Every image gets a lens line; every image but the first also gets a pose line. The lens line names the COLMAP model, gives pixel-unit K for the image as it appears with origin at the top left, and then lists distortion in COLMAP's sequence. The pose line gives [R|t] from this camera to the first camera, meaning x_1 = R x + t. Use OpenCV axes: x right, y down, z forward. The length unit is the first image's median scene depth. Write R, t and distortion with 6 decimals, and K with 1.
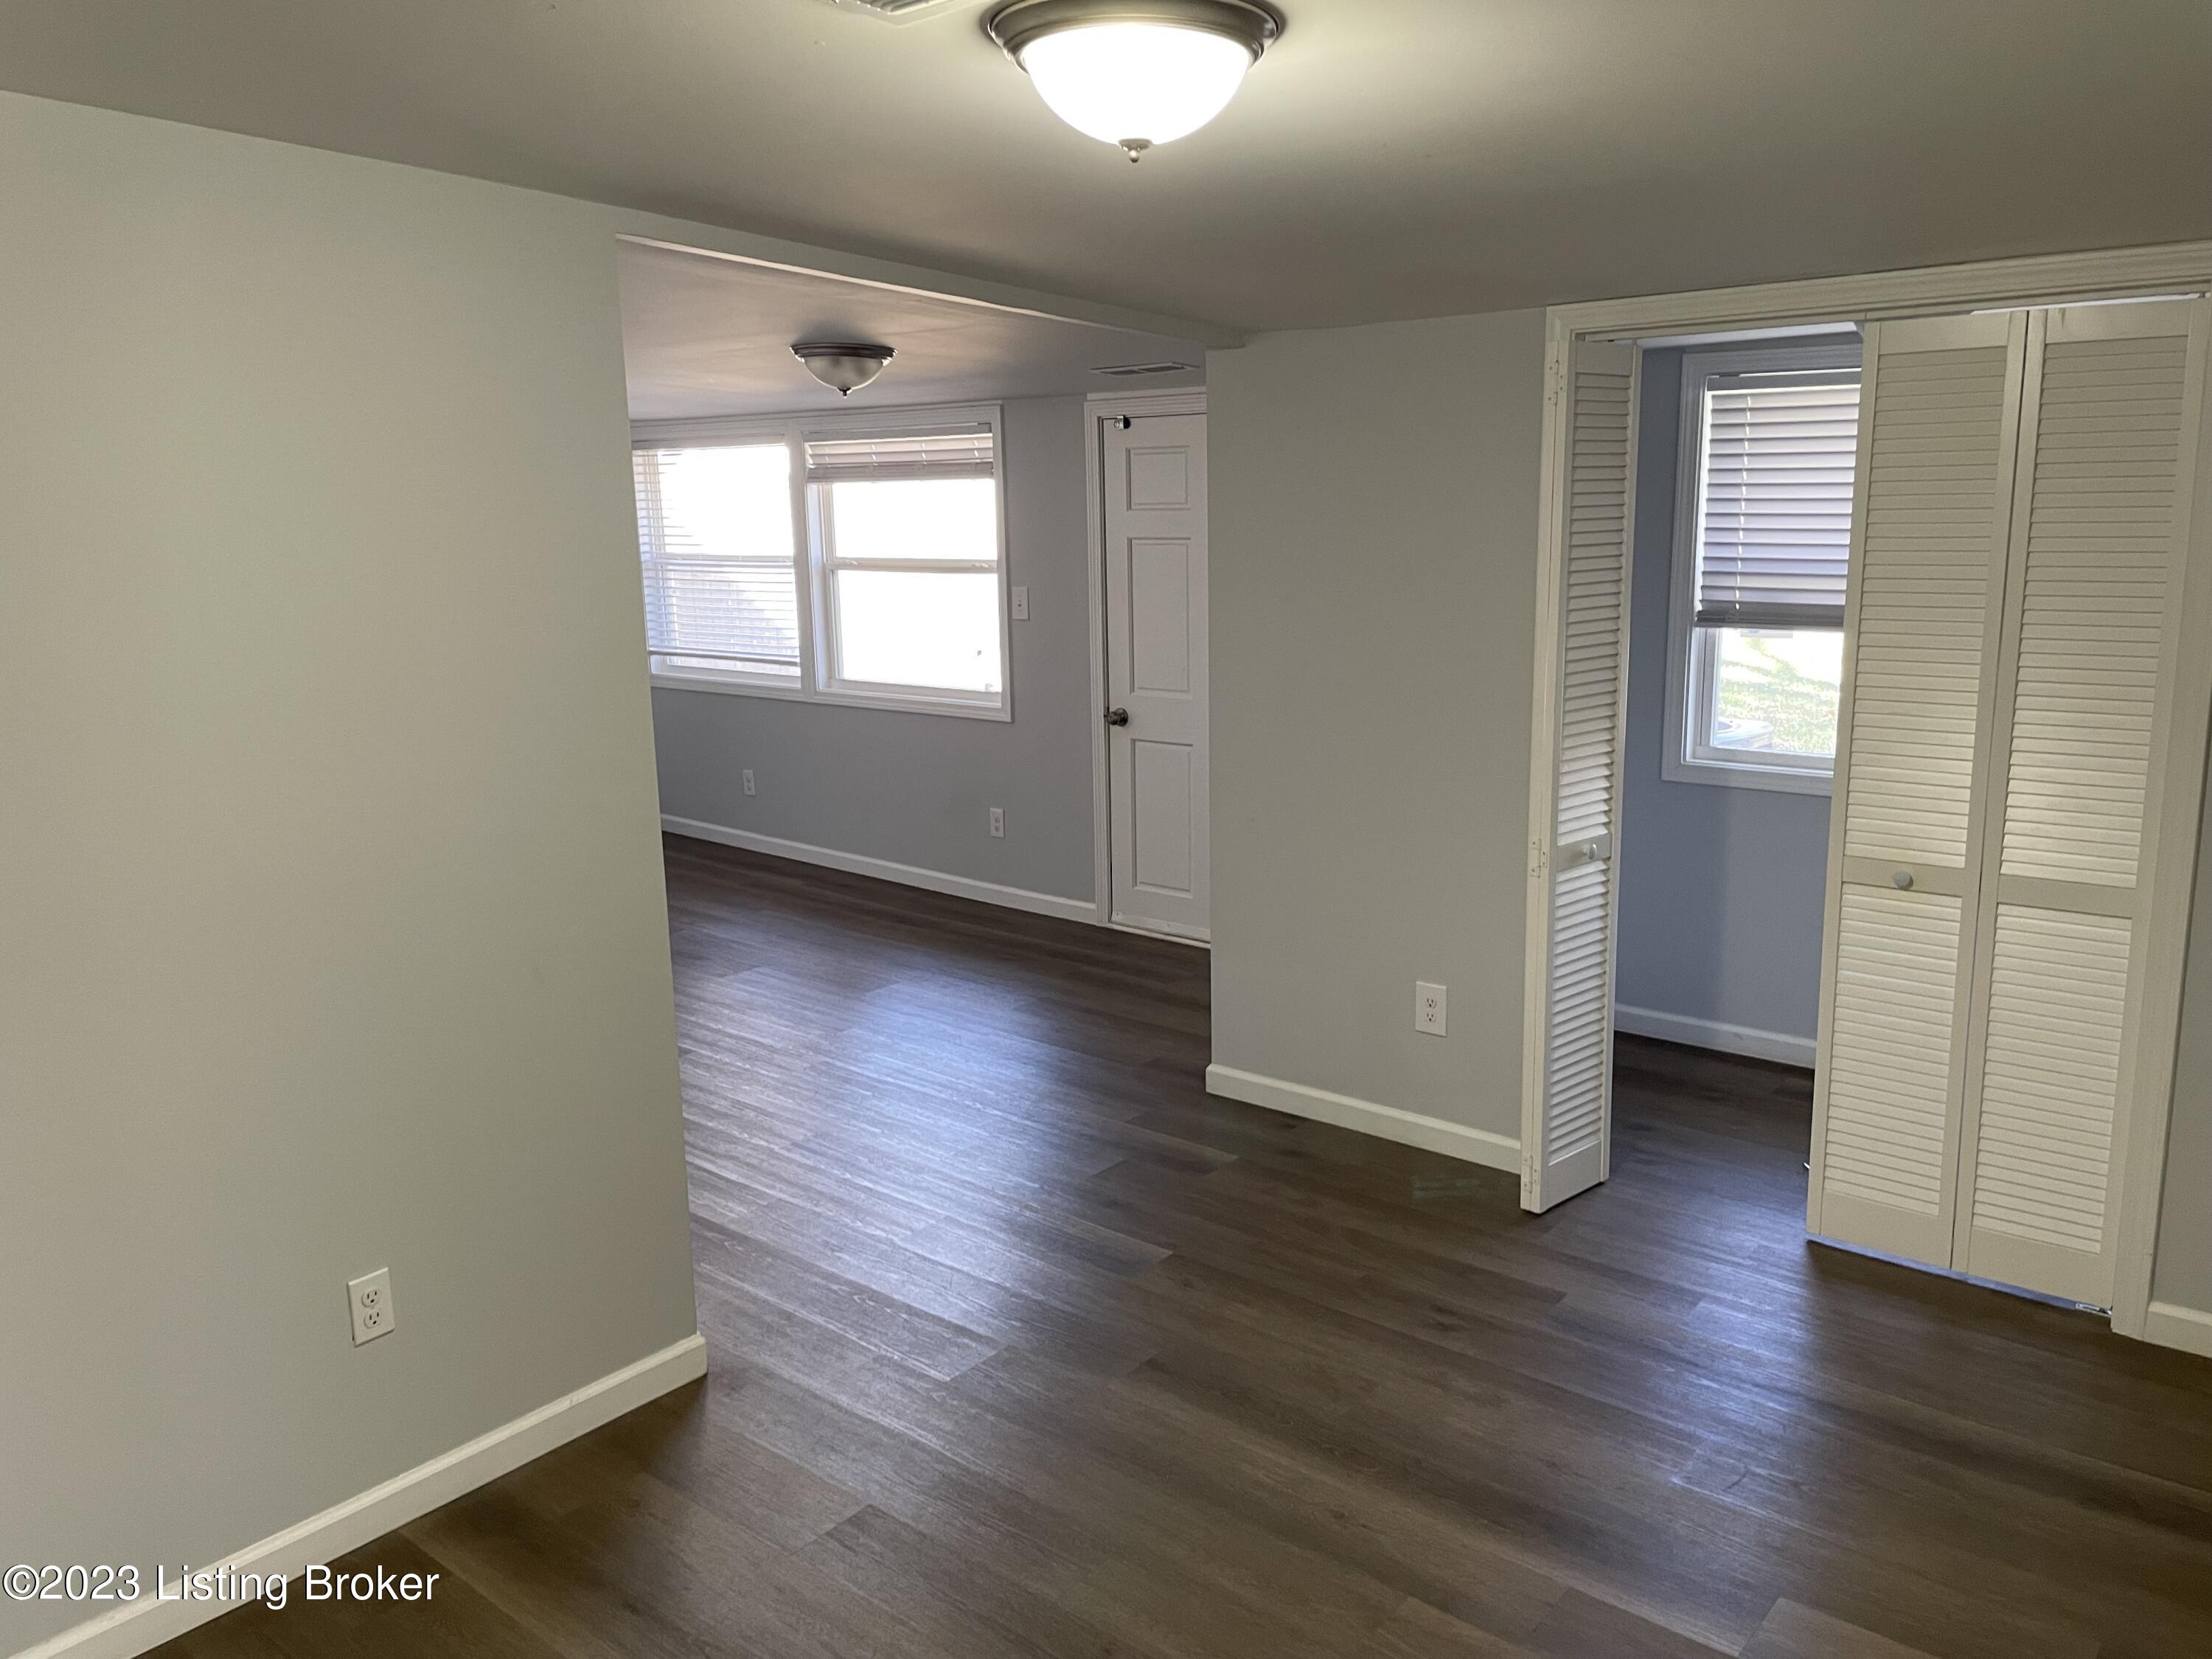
lens RADIAL K [[1675.2, 0, 1121.9], [0, 1675.2, 831.0], [0, 0, 1]] dist [0.110551, -0.153892]
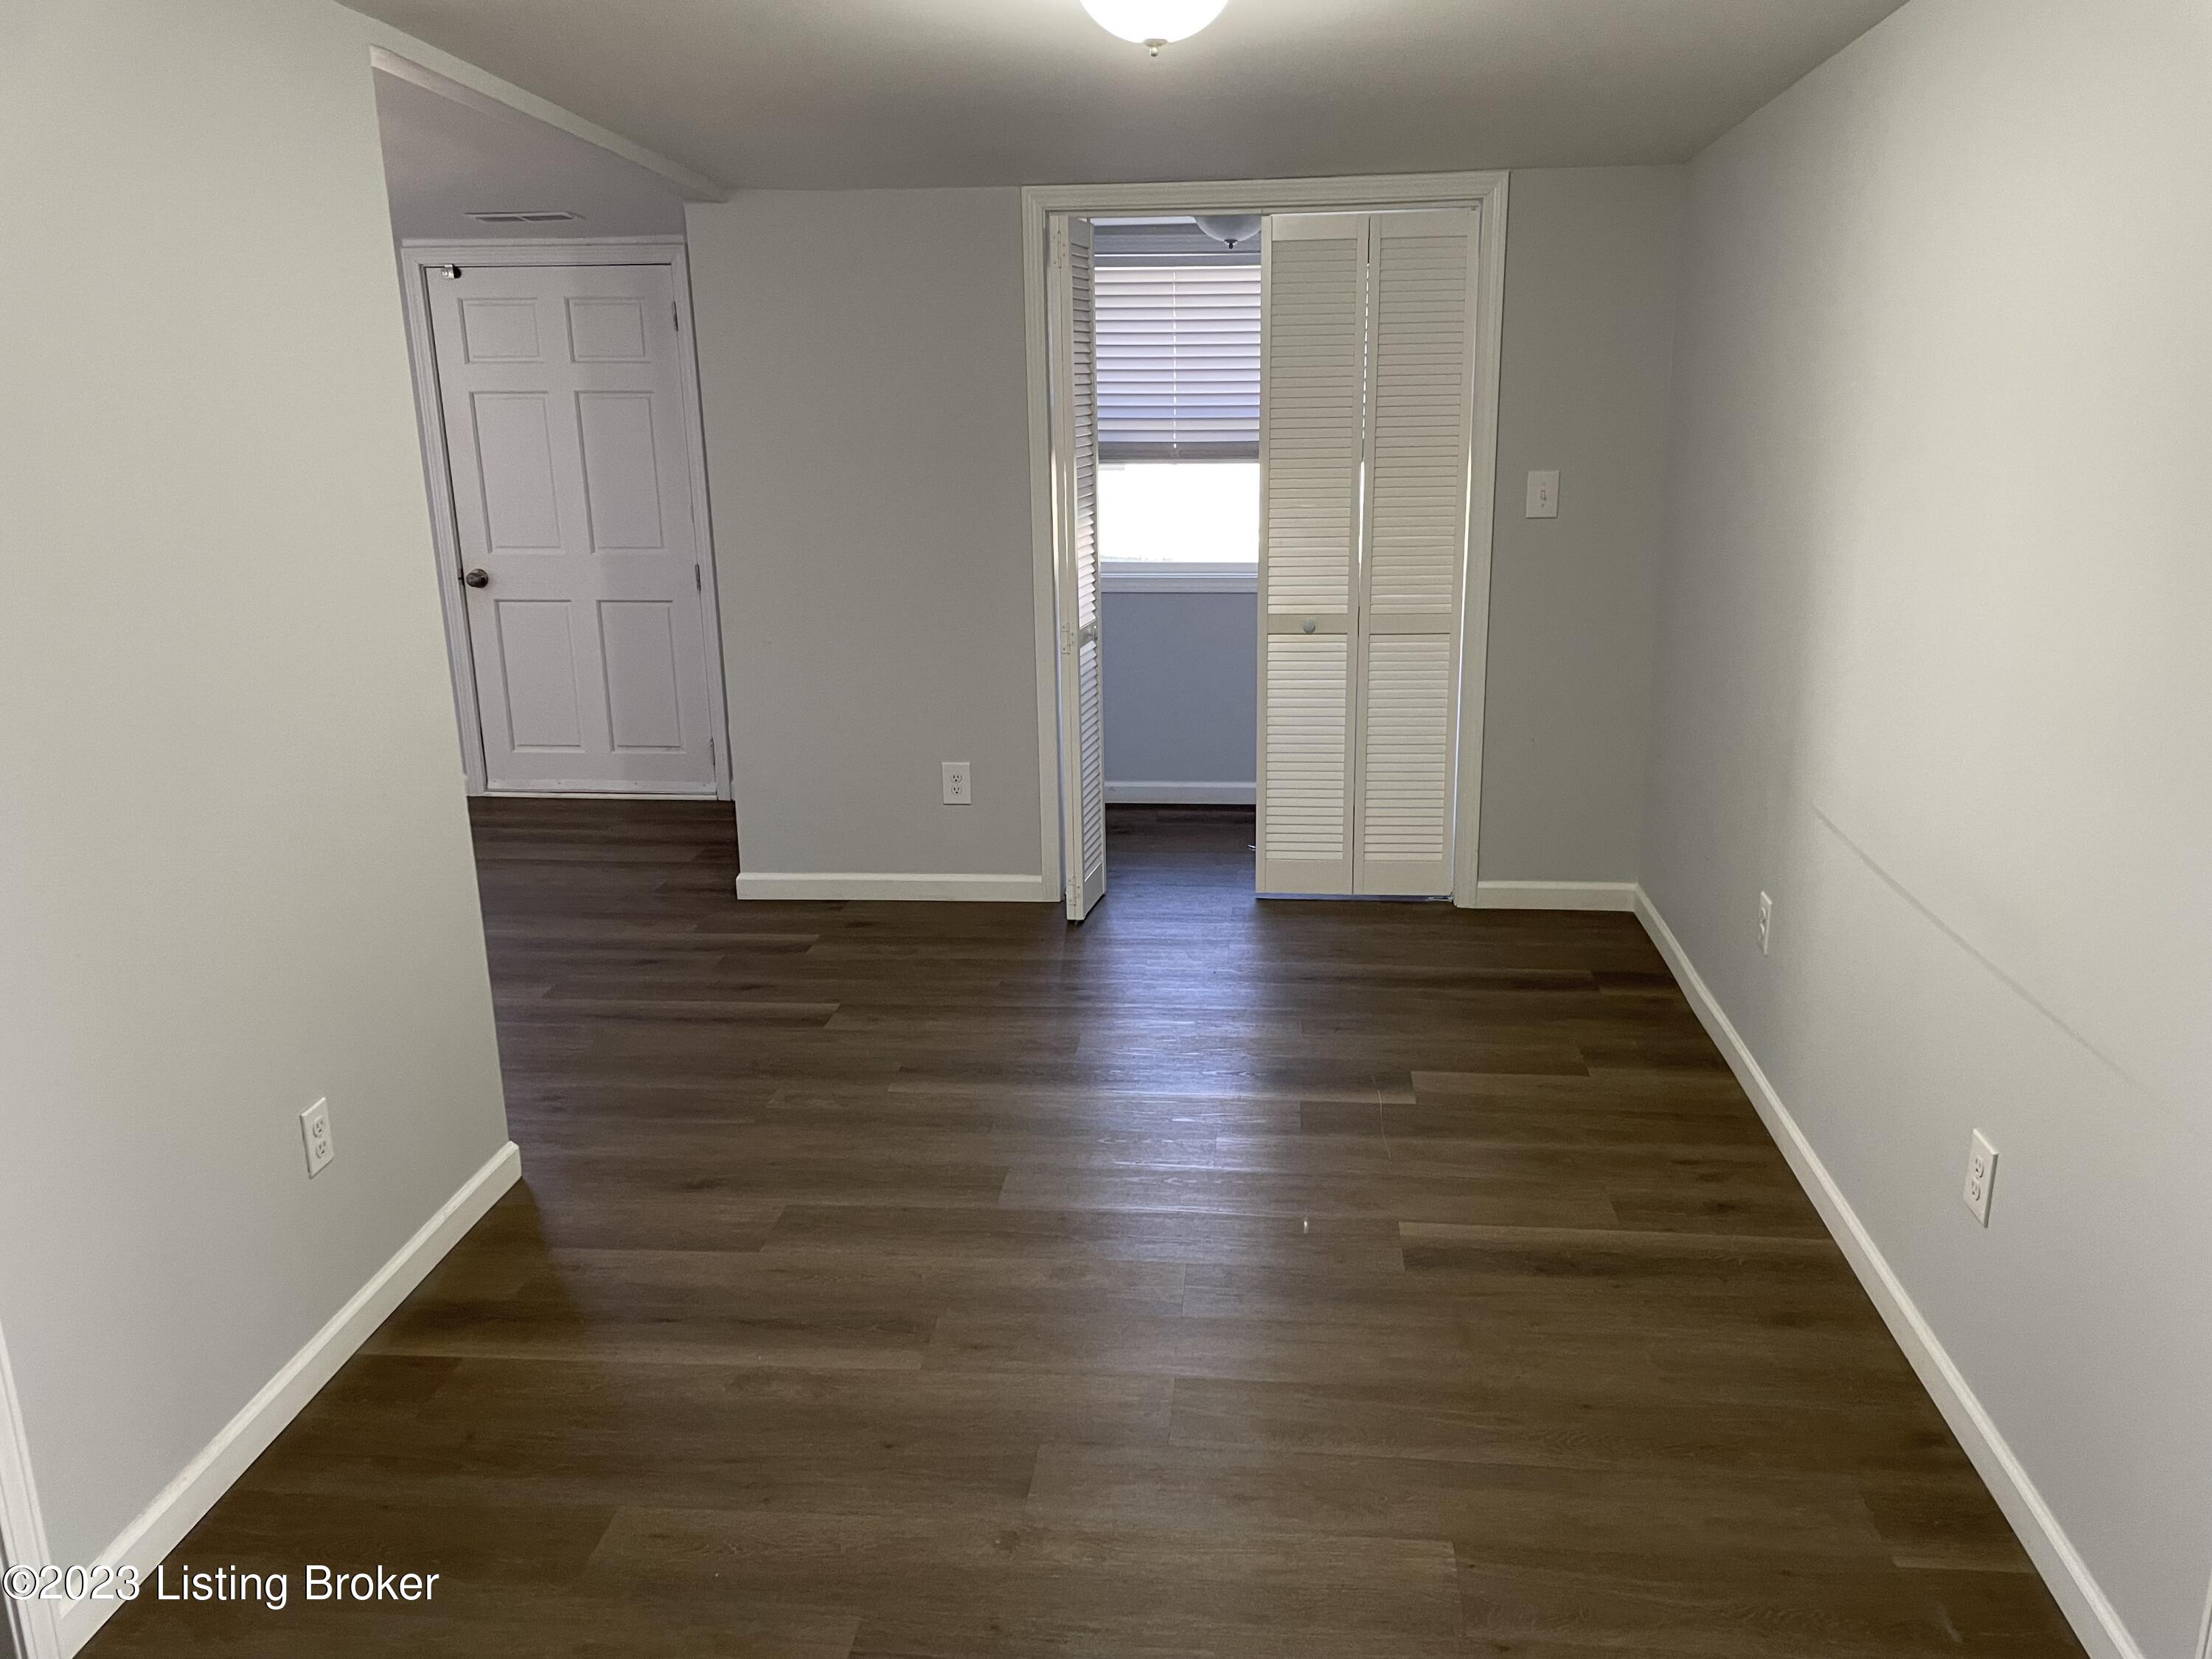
lens RADIAL K [[1690.8, 0, 1107.1], [0, 1690.8, 843.2], [0, 0, 1]] dist [0.120126, -0.159301]
pose [[0.817367, -0.147031, 0.557040, -0.358571], [0.112133, 0.988996, 0.096508, 0.037943], [-0.565100, -0.016420, 0.824859, -0.053330]]
